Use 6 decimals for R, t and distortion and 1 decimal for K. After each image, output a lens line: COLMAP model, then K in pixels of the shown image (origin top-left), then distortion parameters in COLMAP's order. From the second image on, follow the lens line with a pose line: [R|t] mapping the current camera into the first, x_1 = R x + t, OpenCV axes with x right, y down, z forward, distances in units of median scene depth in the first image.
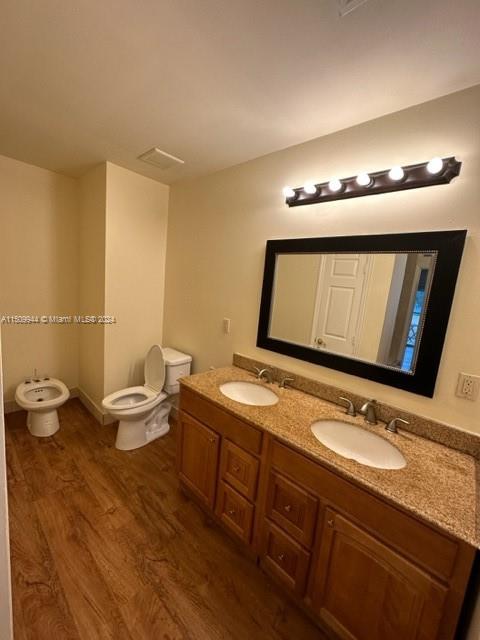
lens RADIAL K [[257.3, 0, 238.4], [0, 257.3, 319.3], [0, 0, 1]] dist [0.002209, 0.000246]
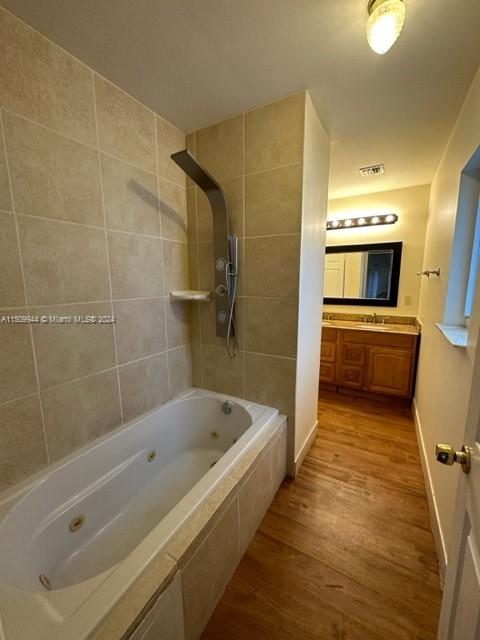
lens RADIAL K [[257.3, 0, 240.7], [0, 257.3, 322.1], [0, 0, 1]] dist [0.002209, 0.000246]
pose [[0.966282, -0.092635, 0.240246, -1.338831], [0.094545, 0.995514, 0.003591, 0.289071], [-0.239501, 0.019244, 0.970705, -1.079730]]
